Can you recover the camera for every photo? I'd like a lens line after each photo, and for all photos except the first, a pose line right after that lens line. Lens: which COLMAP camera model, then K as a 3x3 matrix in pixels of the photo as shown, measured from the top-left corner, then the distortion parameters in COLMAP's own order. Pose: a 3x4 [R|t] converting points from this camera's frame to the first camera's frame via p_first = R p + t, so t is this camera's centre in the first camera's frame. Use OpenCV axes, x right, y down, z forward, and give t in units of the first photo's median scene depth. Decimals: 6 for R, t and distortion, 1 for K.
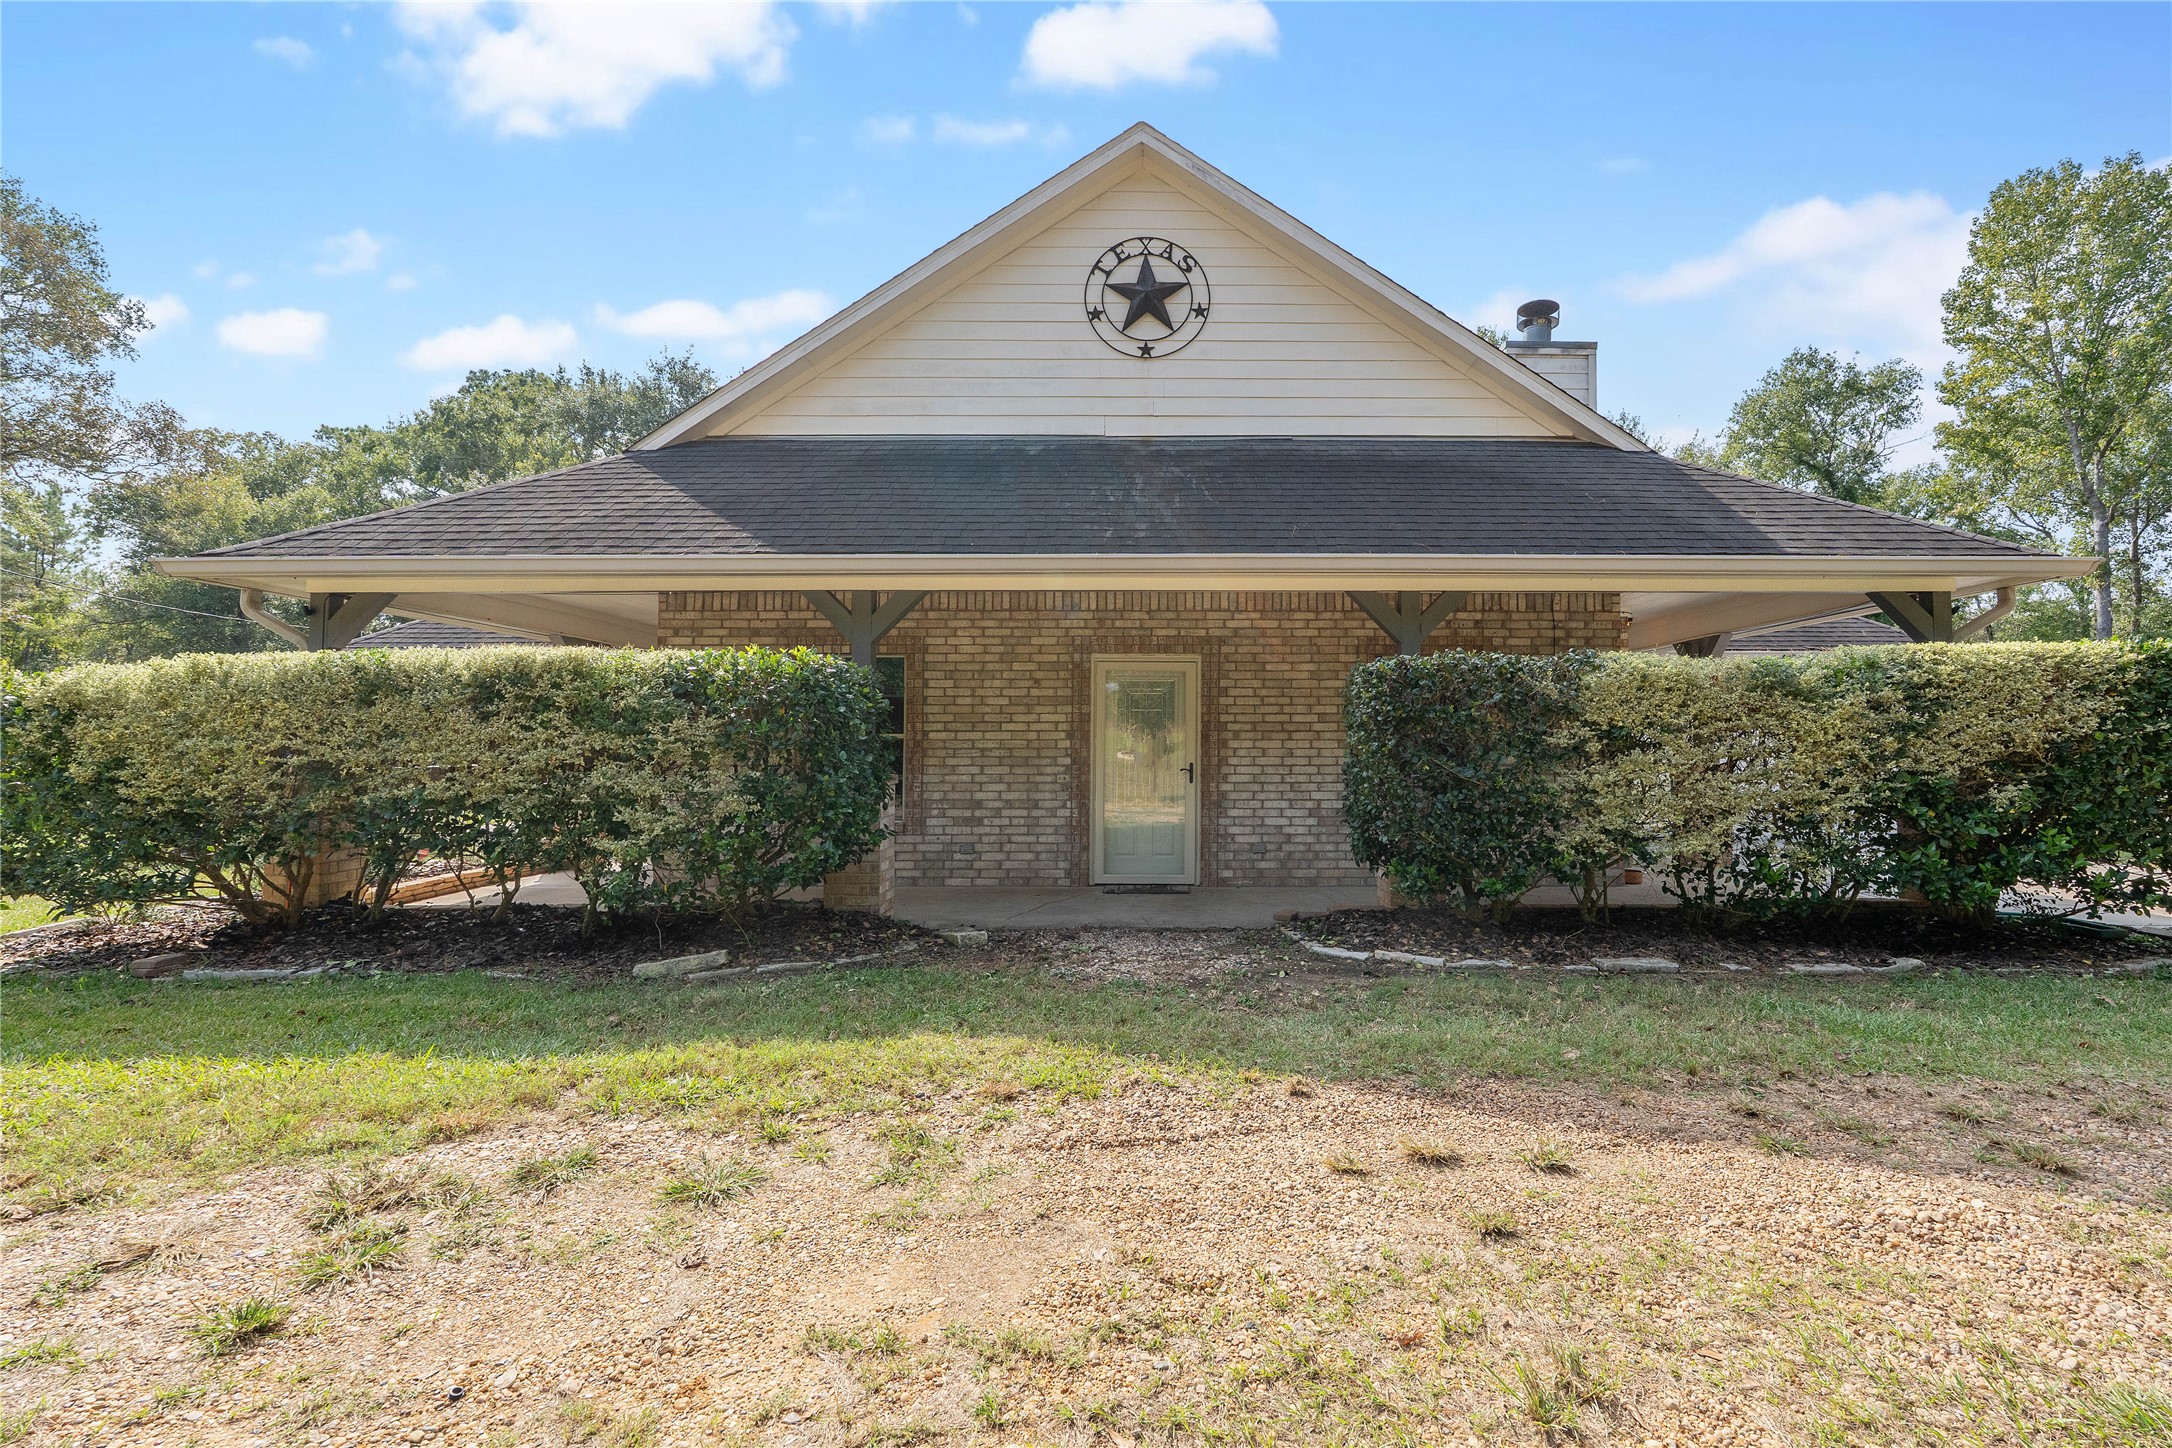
lens RADIAL K [[943.4, 0, 1089.6], [0, 943.4, 723.1], [0, 0, 1]] dist [-0.002661, -0.000463]
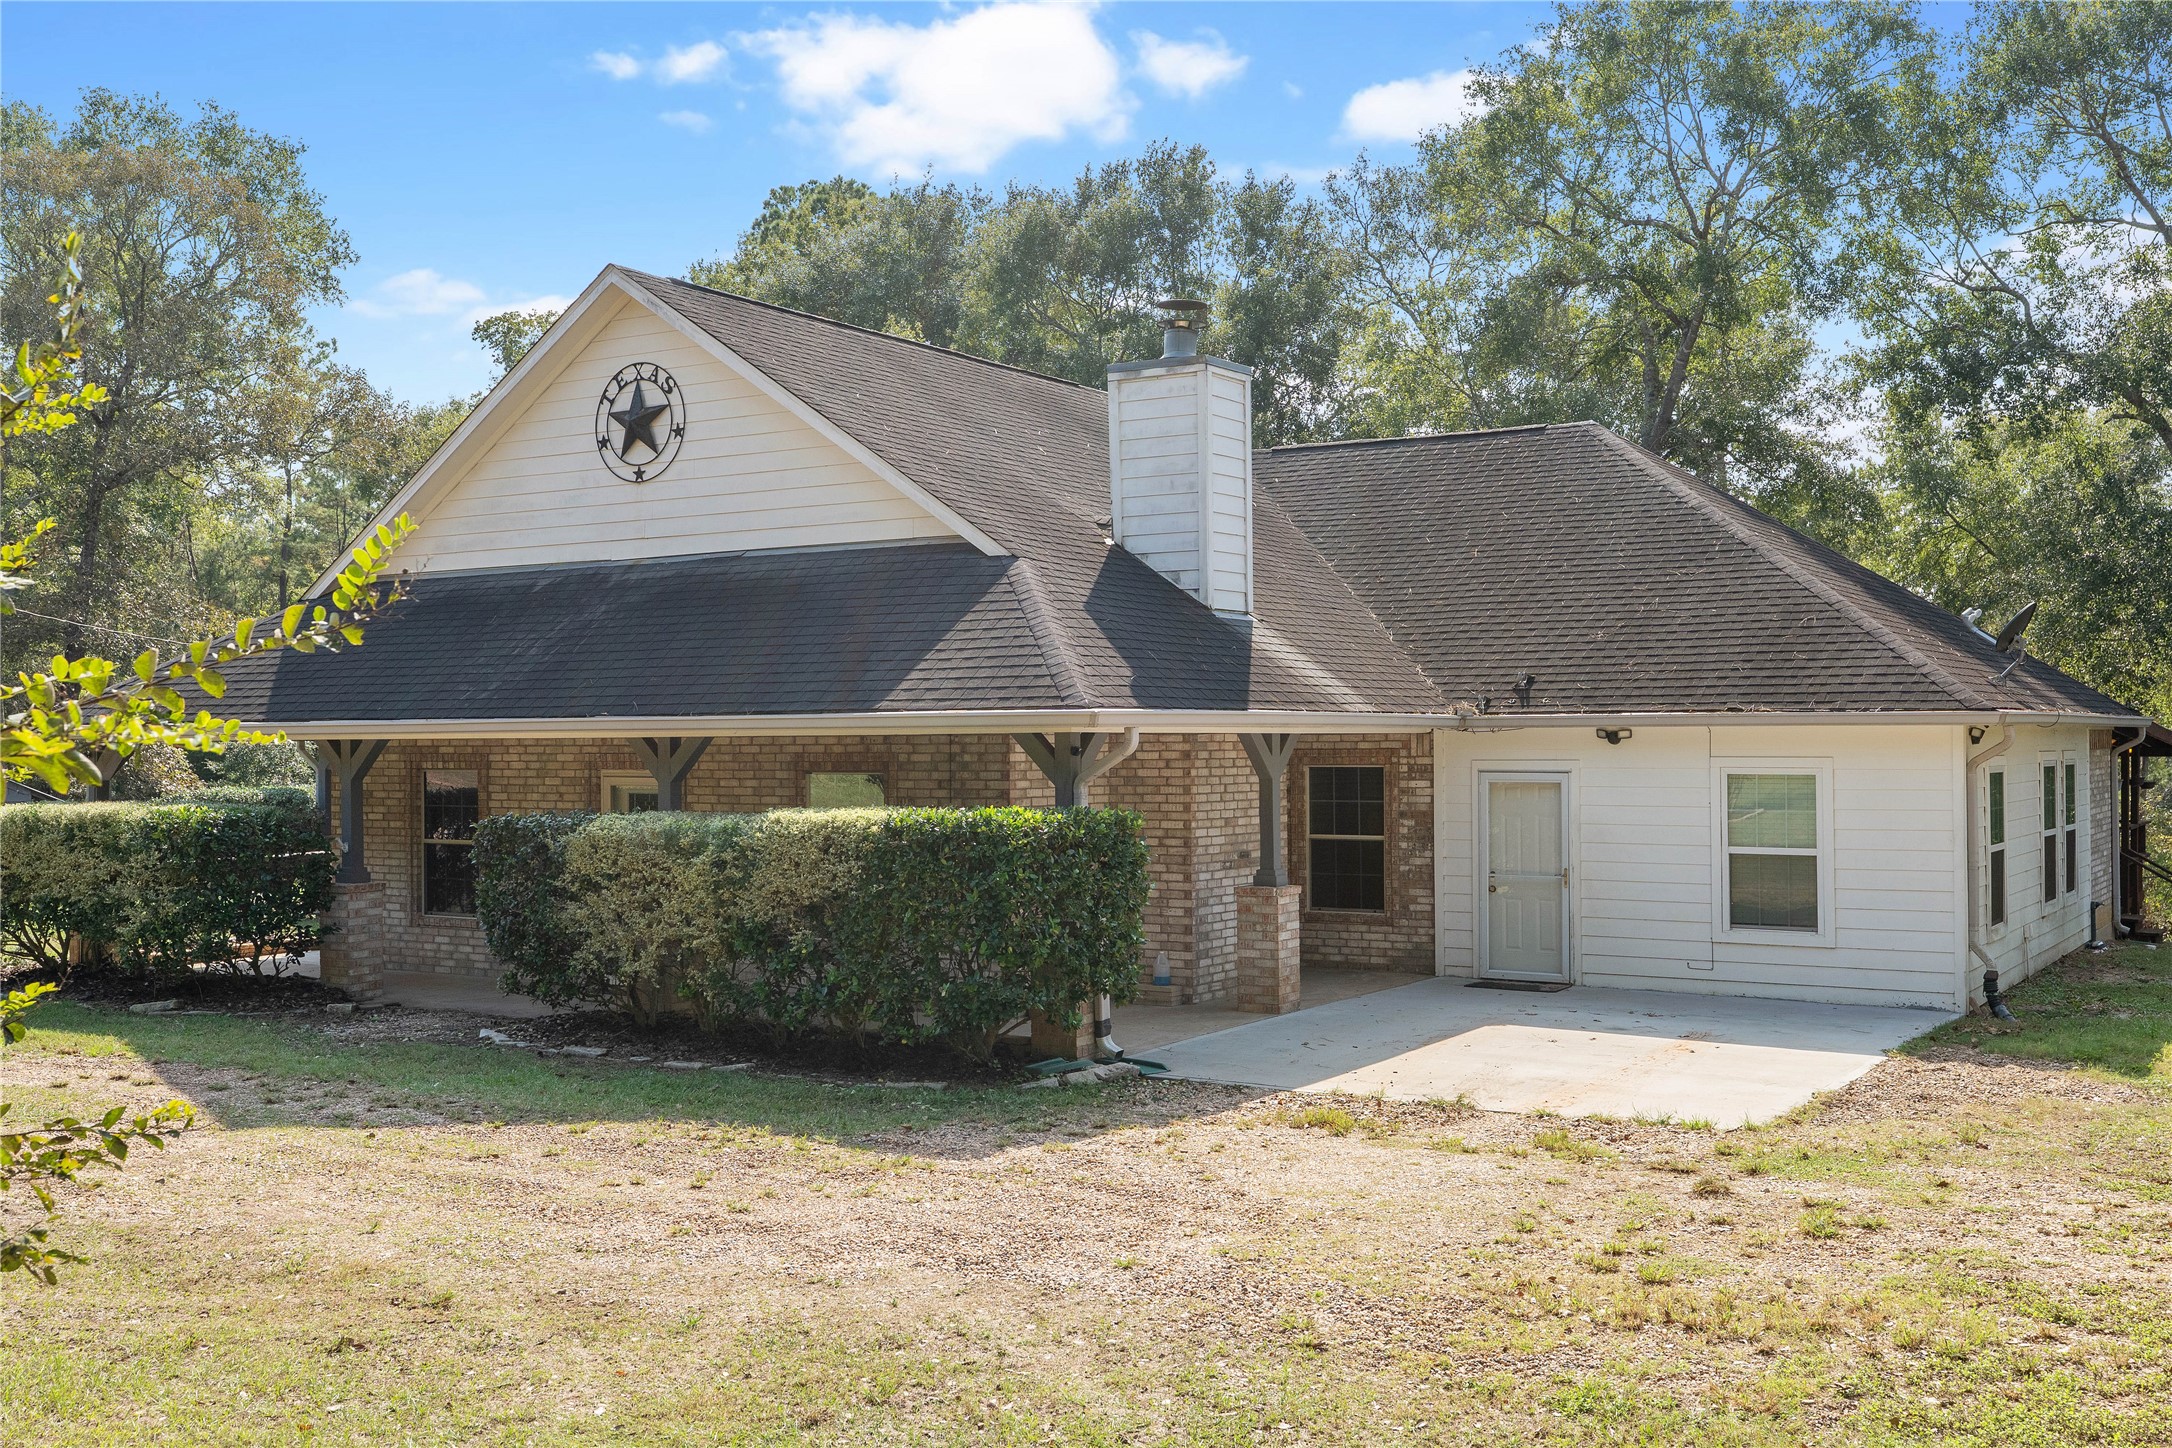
lens RADIAL K [[2175.1, 0, 1093.3], [0, 2175.1, 737.5], [0, 0, 1]] dist [0.015787, 0.000000]
pose [[0.836839, -0.004989, -0.547427, 1.804091], [0.022441, 0.999431, 0.025197, -0.158018], [0.546989, -0.033370, 0.836474, -0.742120]]
